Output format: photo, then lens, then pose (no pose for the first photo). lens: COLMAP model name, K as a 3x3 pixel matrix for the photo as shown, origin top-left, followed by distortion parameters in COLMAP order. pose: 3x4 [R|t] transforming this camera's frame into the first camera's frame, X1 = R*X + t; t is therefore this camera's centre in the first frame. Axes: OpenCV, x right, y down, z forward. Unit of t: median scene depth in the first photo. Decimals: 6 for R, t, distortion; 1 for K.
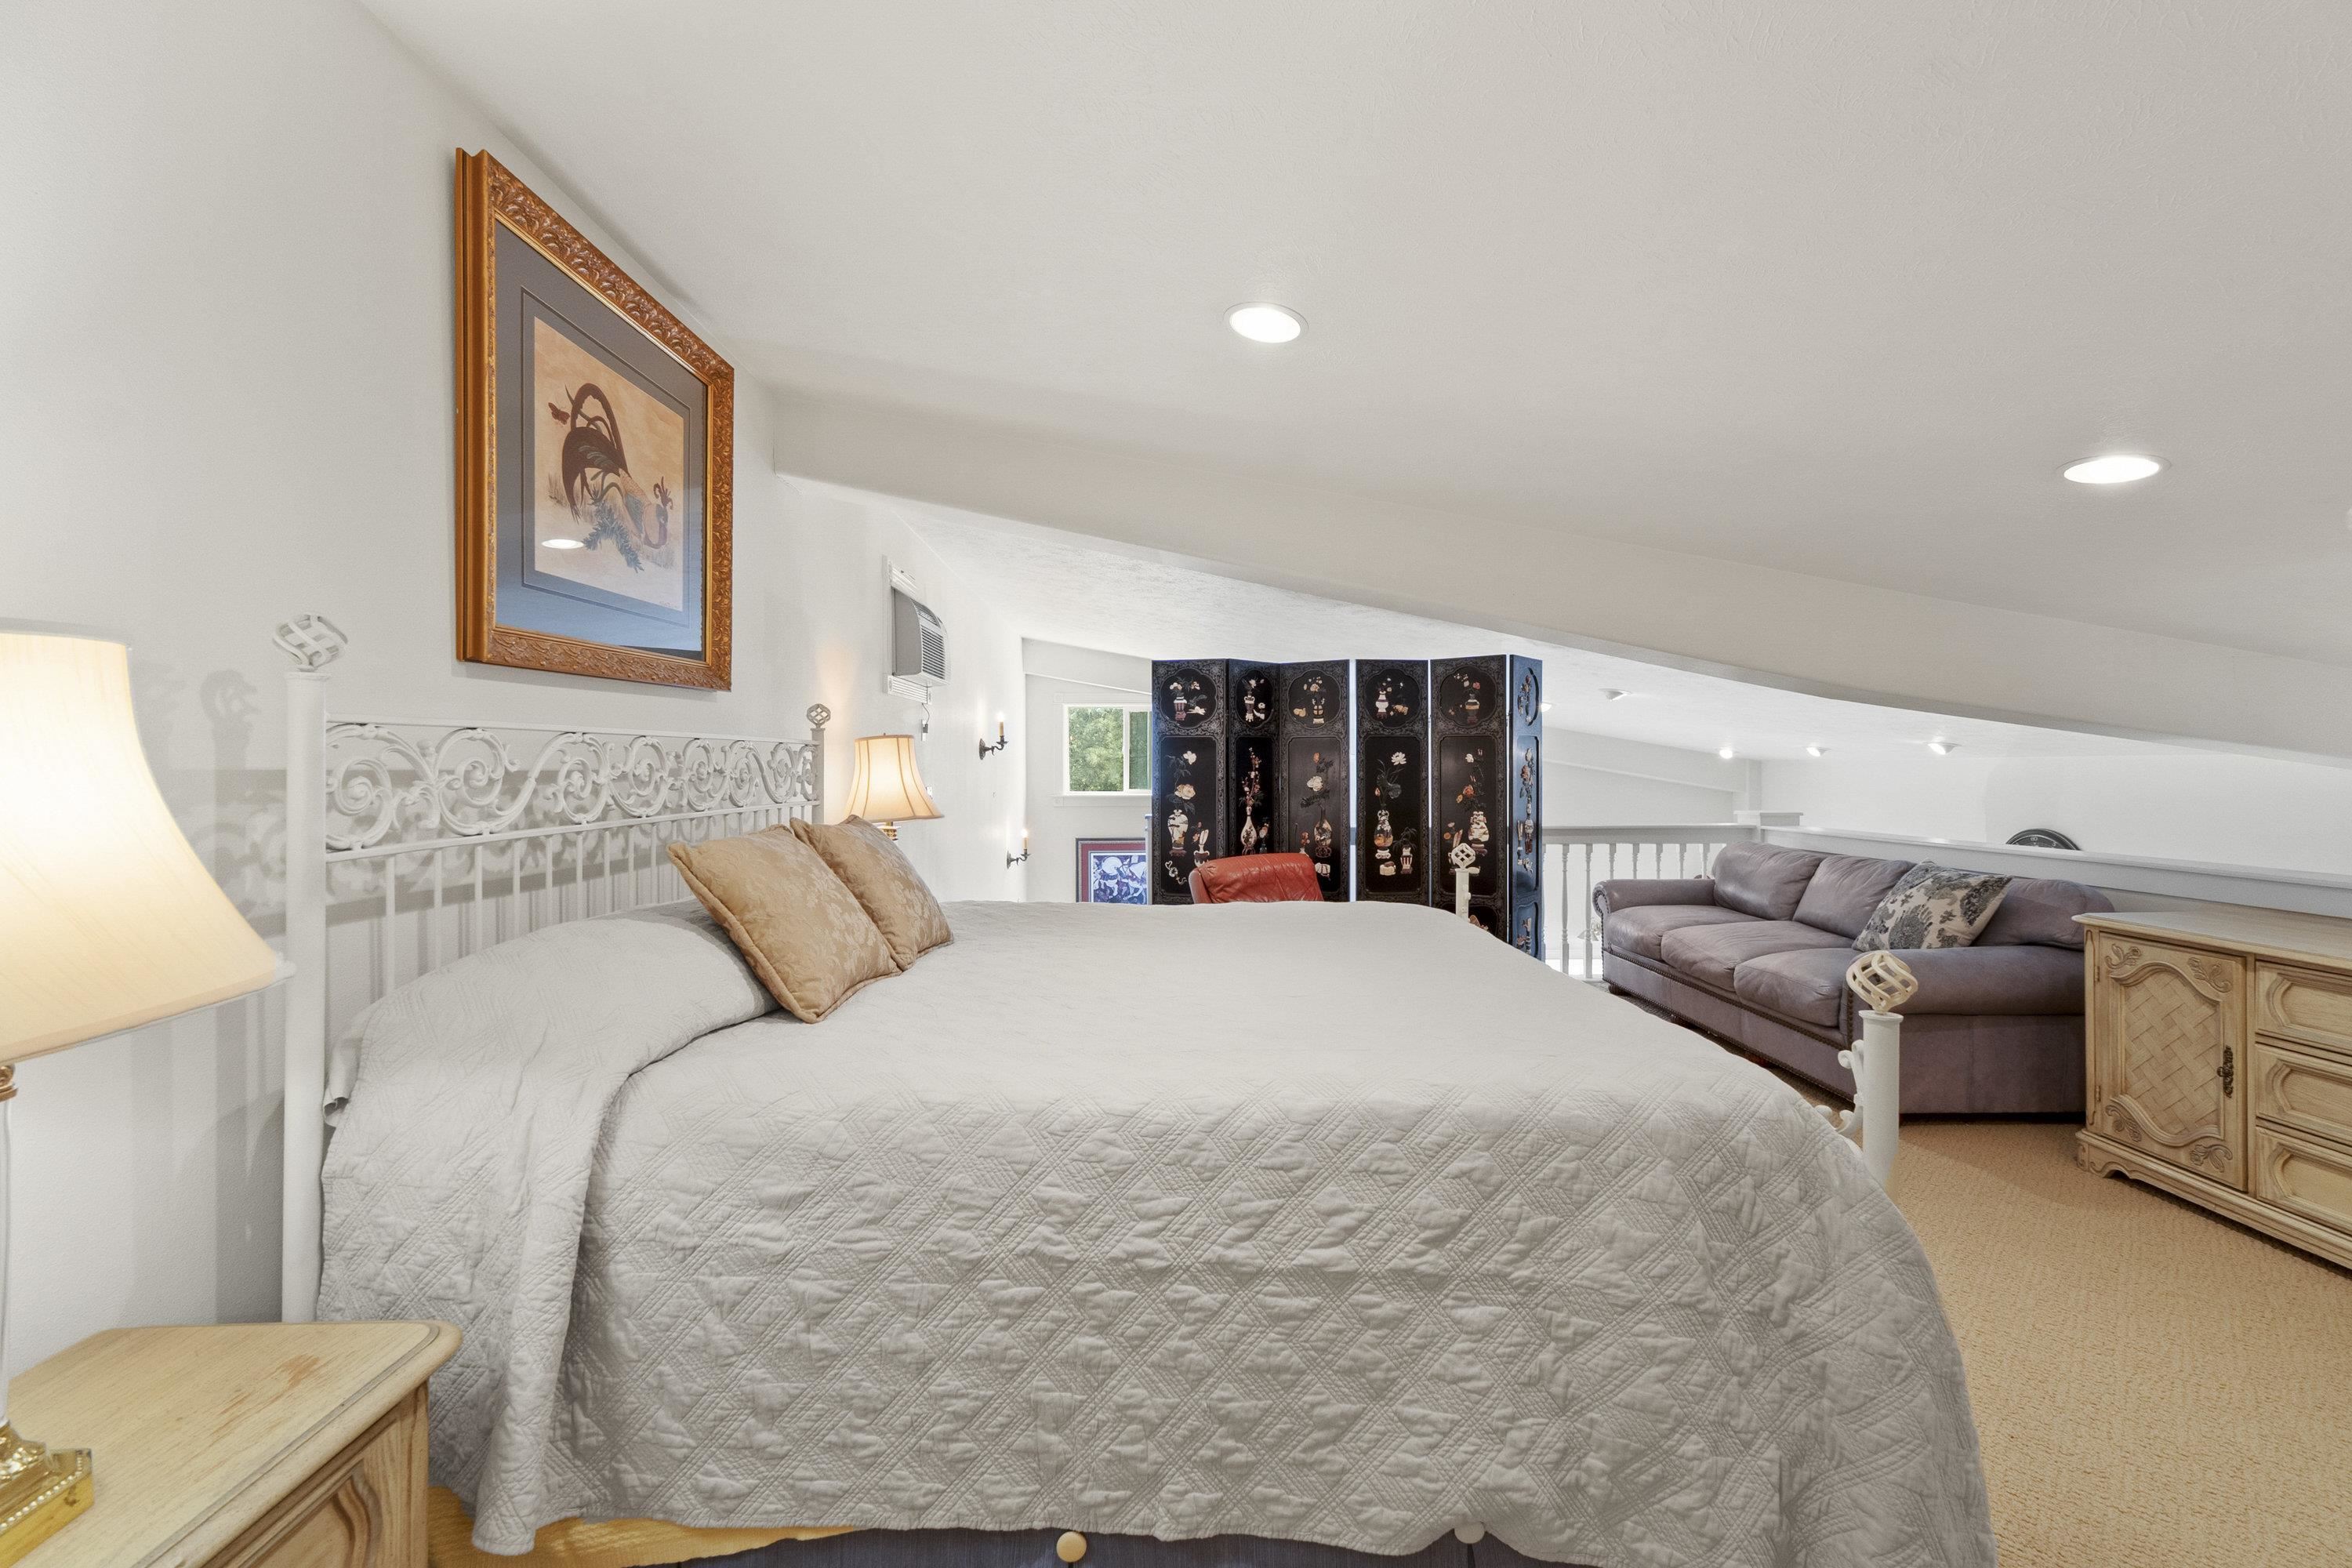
lens RADIAL K [[995.6, 0, 1176.0], [0, 995.6, 784.0], [0, 0, 1]] dist [-0.001225, 0.000068]
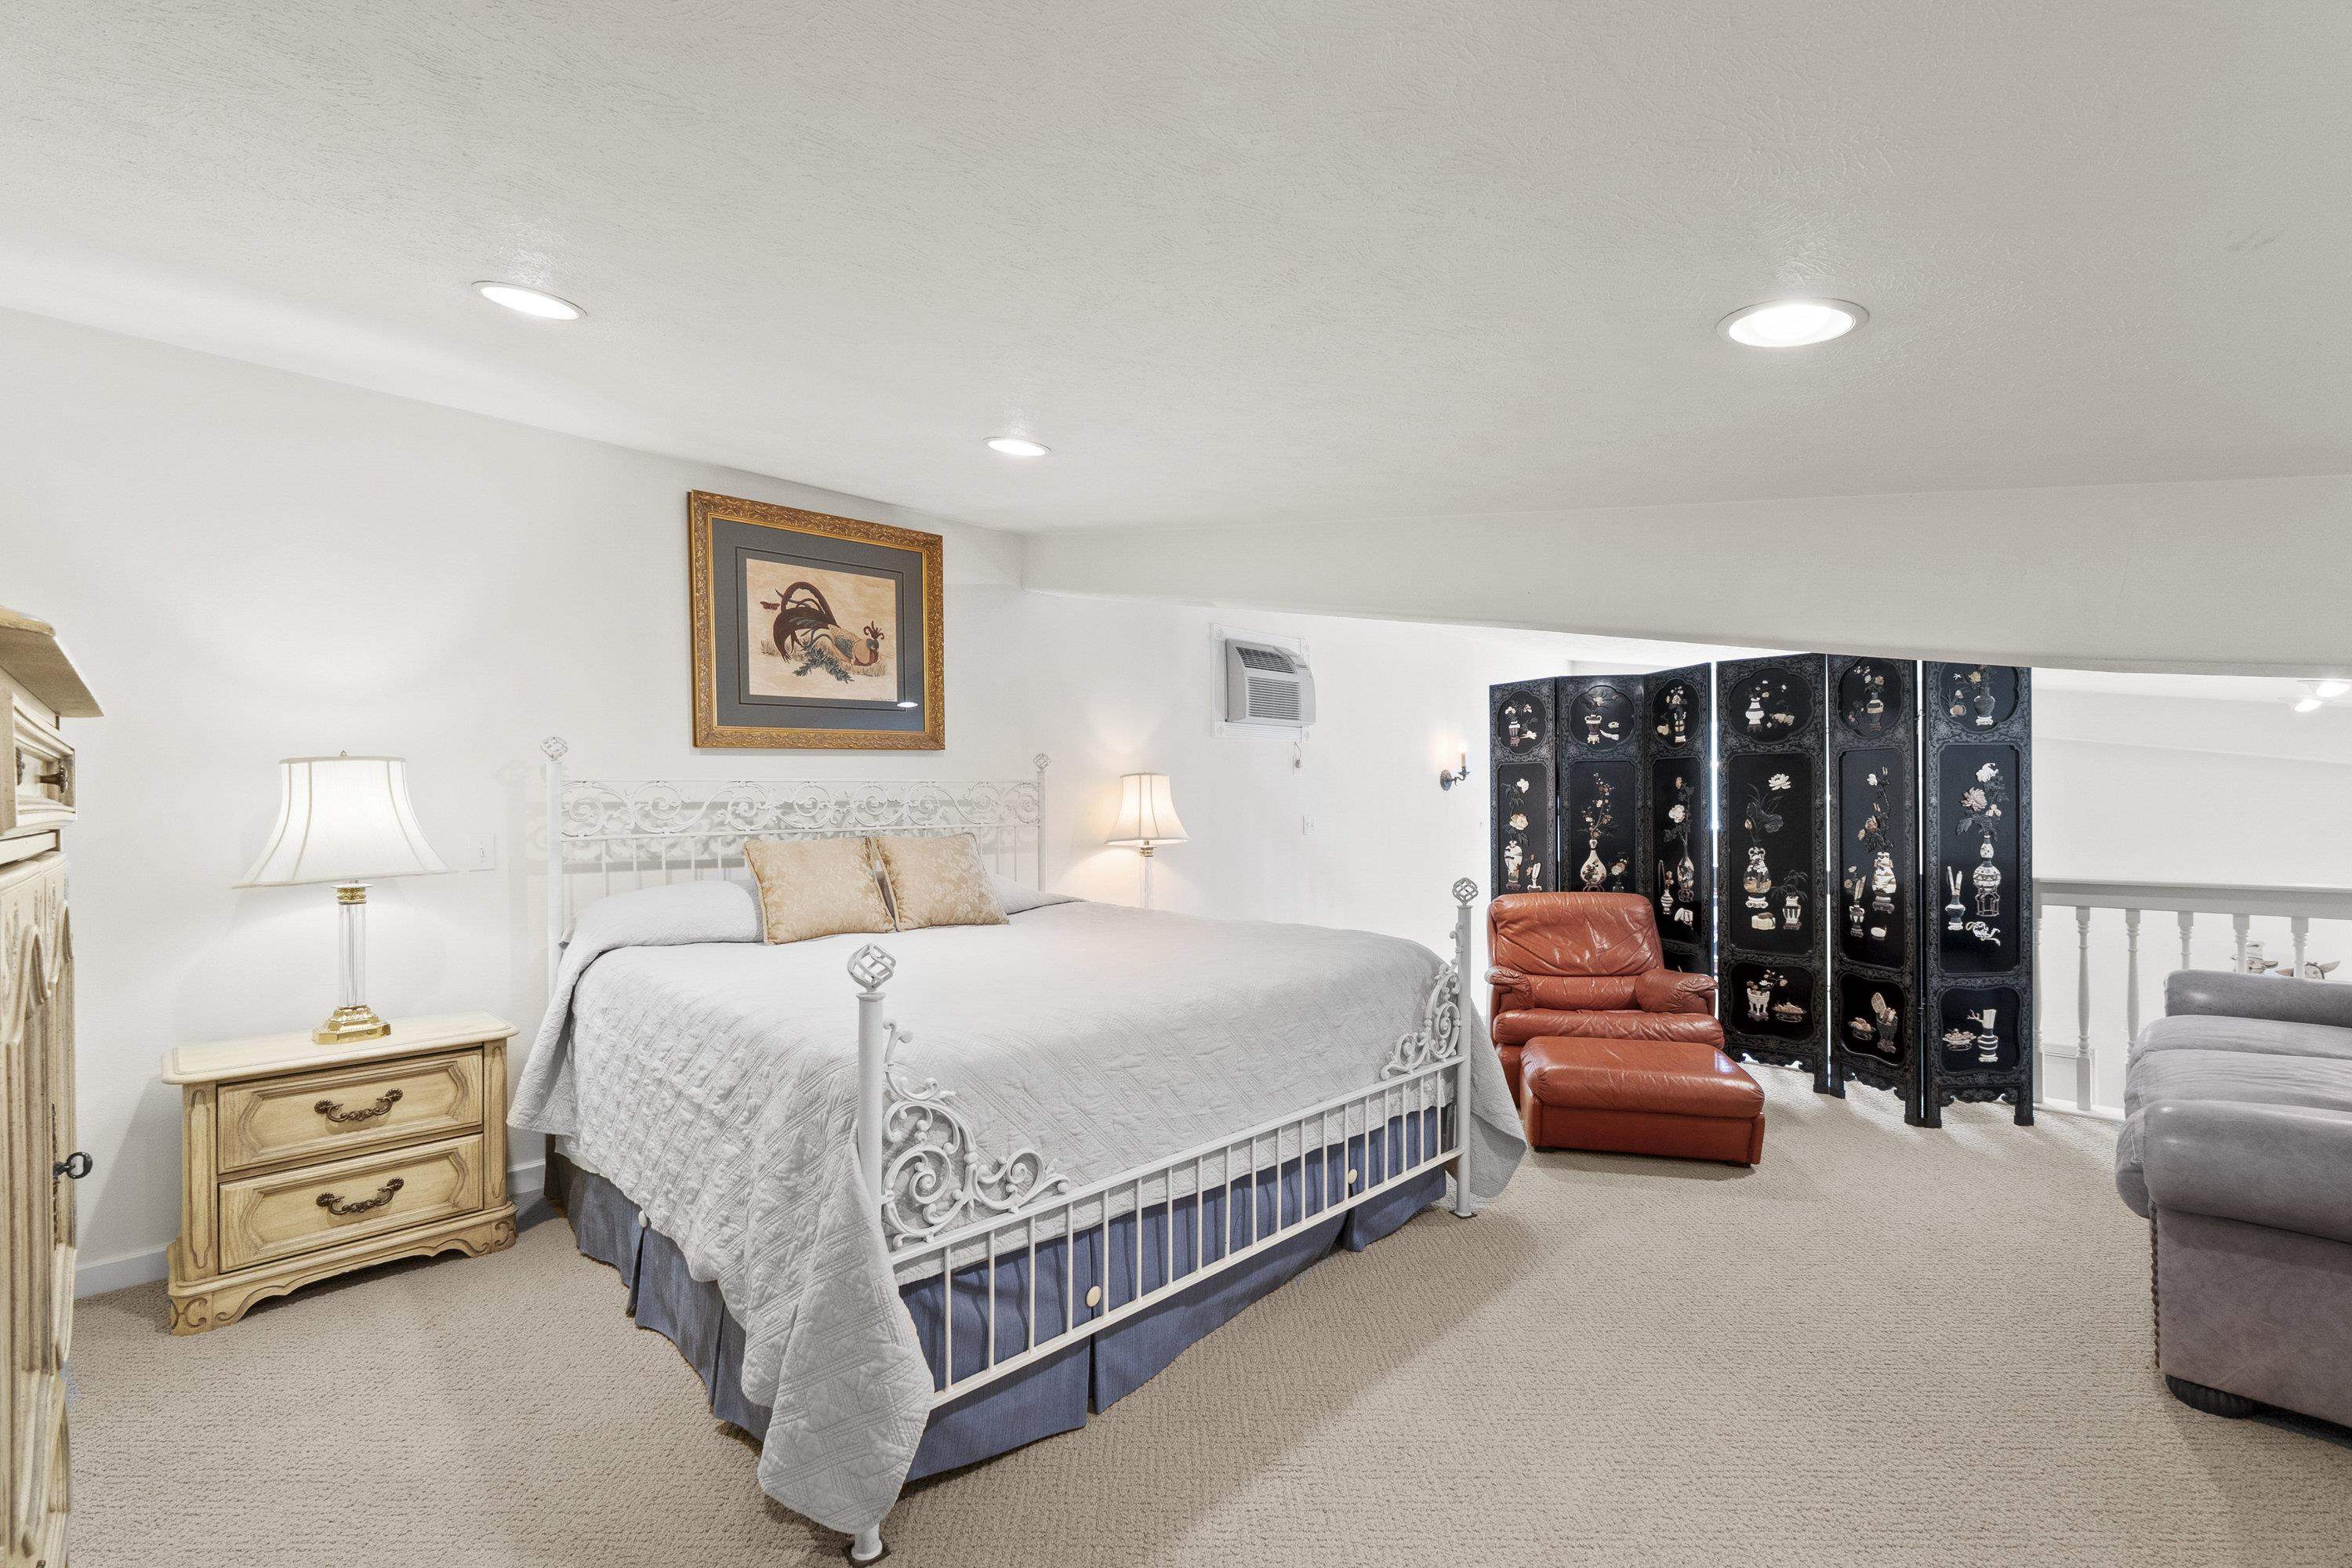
lens RADIAL K [[1007.7, 0, 1174.7], [0, 1007.7, 818.8], [0, 0, 1]] dist [0.002946, 0.000241]
pose [[0.683334, 0.006717, -0.730075, 0.482311], [-0.004823, 0.999977, 0.004686, 0.002076], [0.730090, 0.000319, 0.683351, 0.109911]]
